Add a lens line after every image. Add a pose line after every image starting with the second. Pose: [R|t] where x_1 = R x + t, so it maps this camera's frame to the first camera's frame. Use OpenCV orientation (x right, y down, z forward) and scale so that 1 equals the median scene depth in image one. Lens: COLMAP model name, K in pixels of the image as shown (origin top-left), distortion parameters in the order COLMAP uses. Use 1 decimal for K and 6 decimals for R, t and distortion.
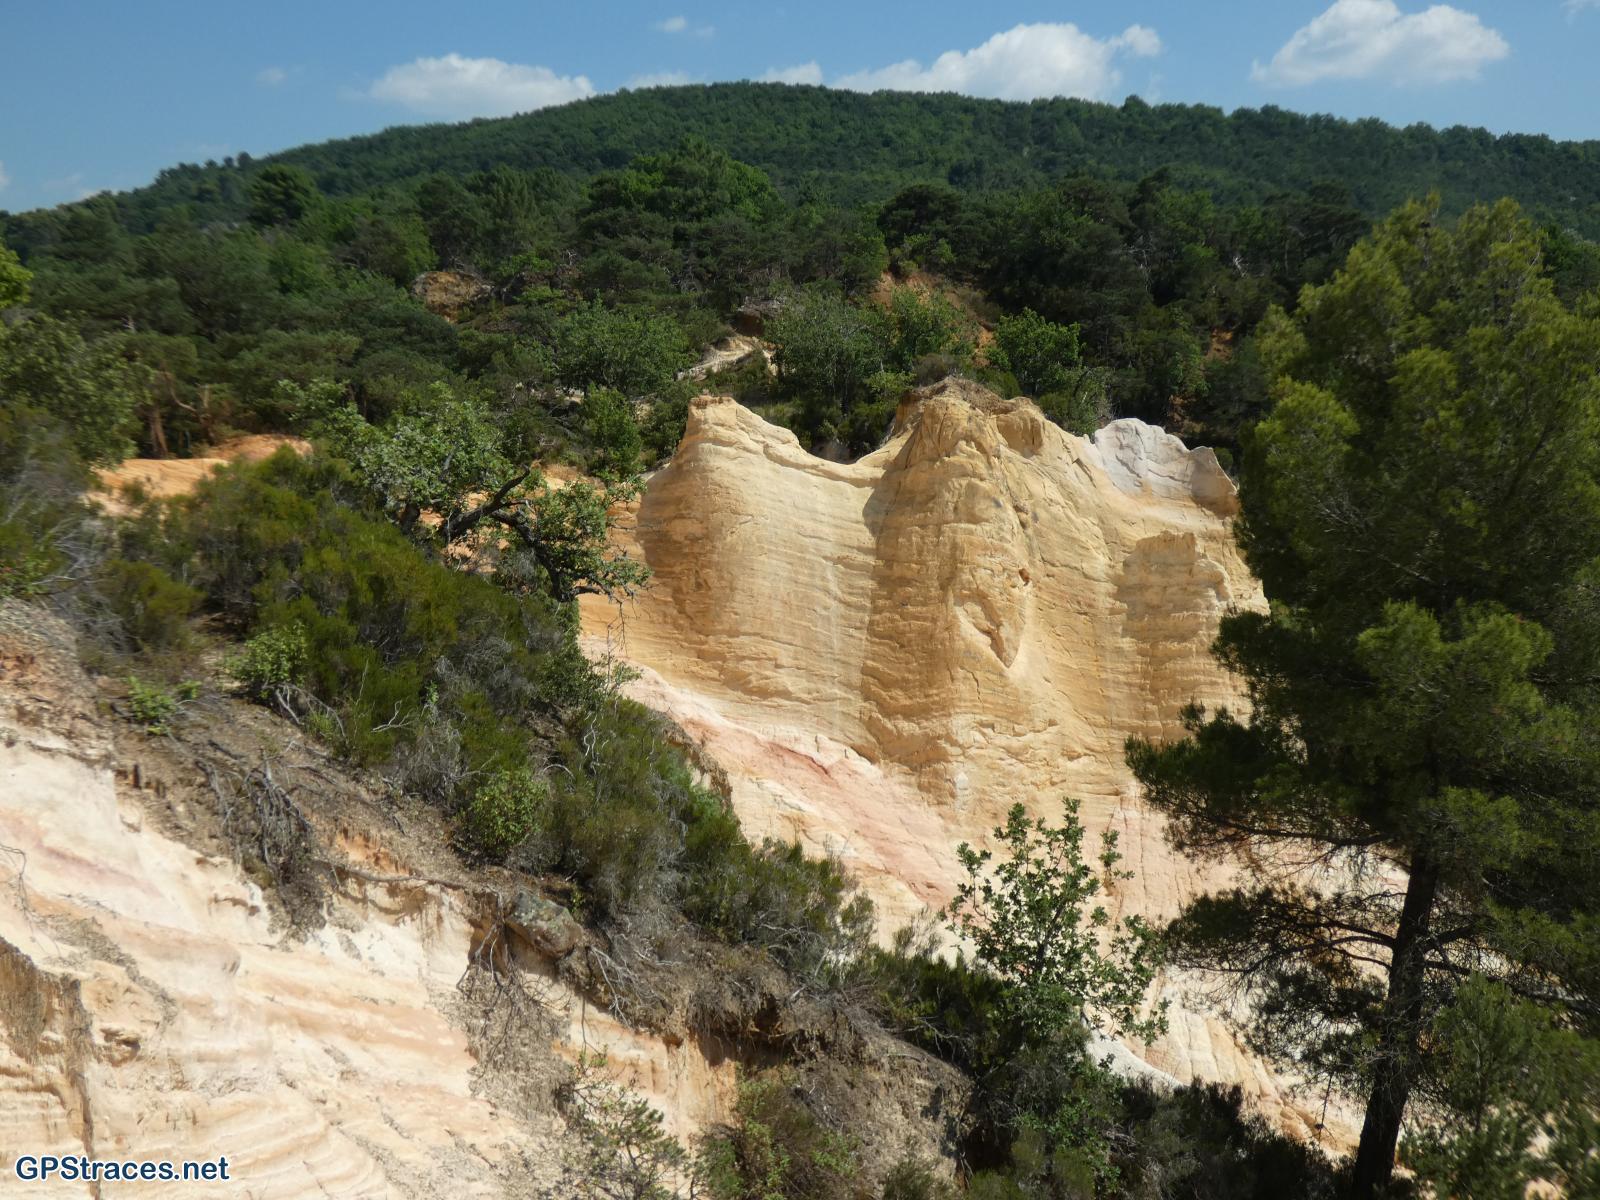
lens RADIAL K [[1860.8, 0, 754.8], [0, 1860.8, 598.2], [0, 0, 1]] dist [-0.018489, -0.085791]
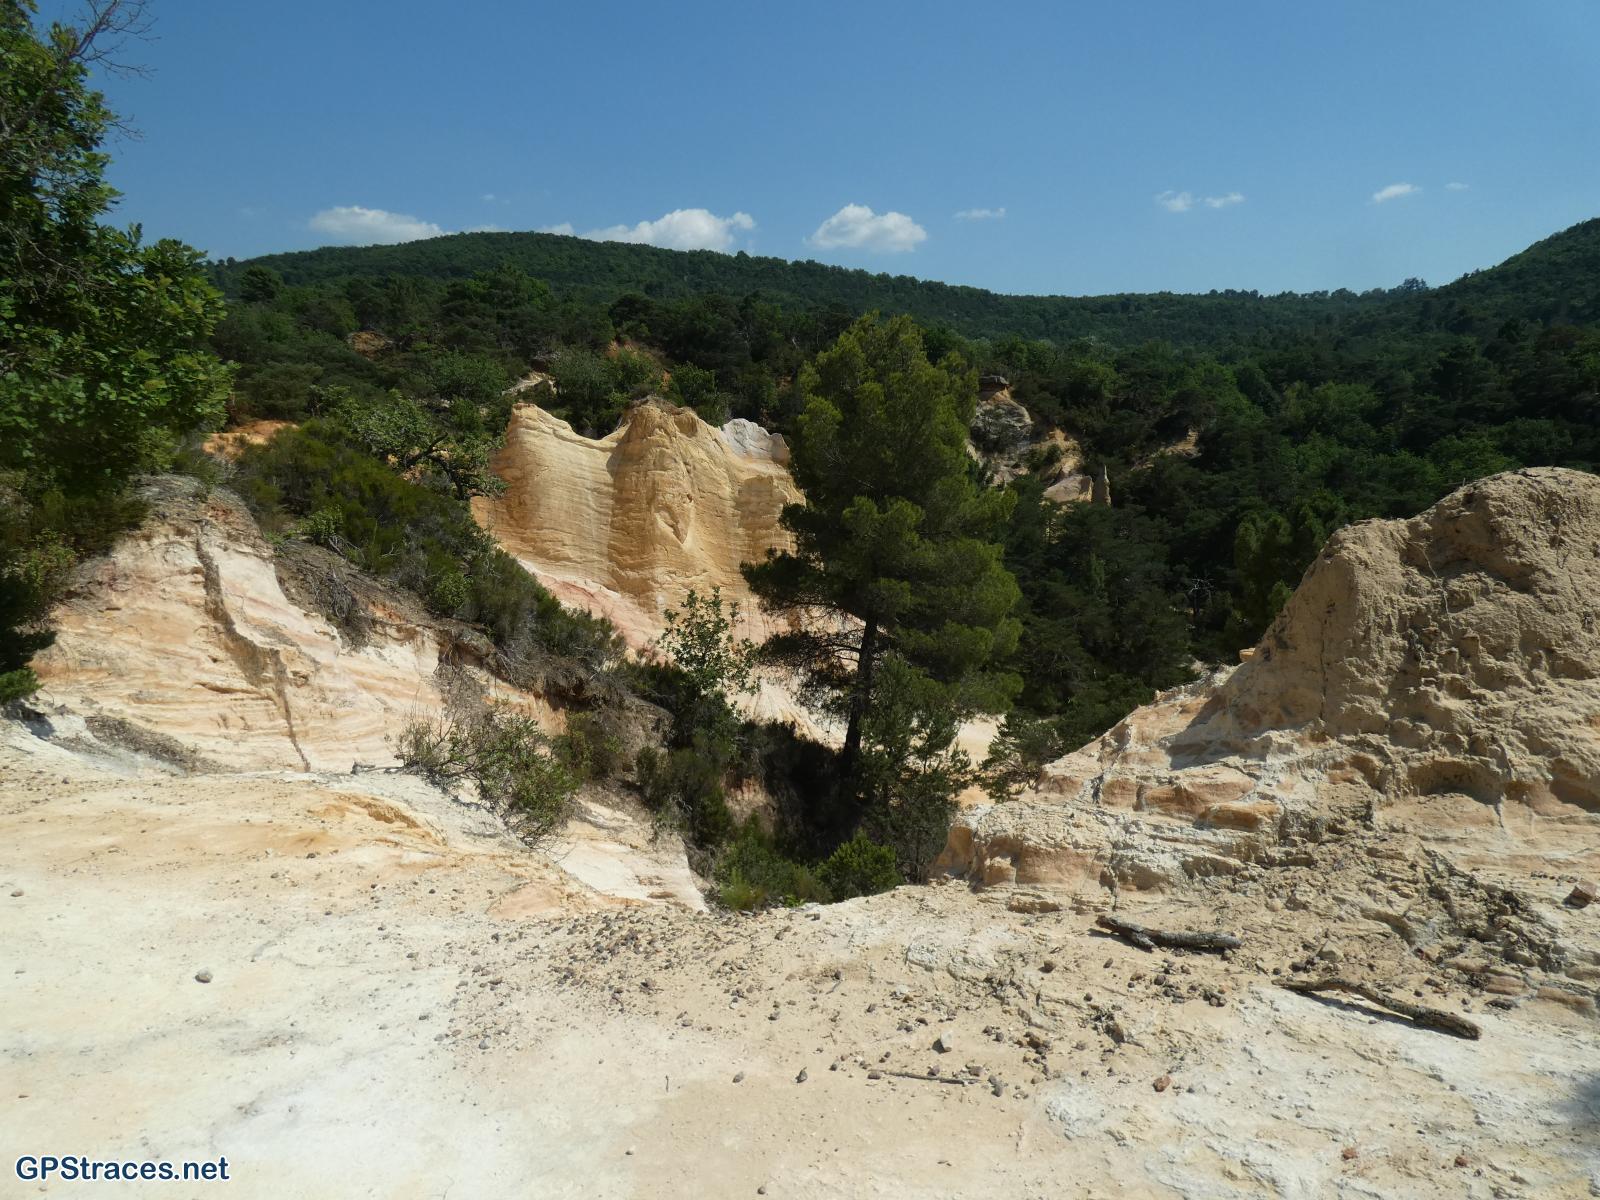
lens RADIAL K [[973.4, 0, 800.0], [0, 973.4, 600.0], [0, 0, 1]] dist [-0.043210, 0.025400]
pose [[0.966829, -0.030910, 0.253547, -0.020439], [0.009031, 0.996167, 0.087007, 0.020485], [-0.255264, -0.081831, 0.963402, -0.105184]]
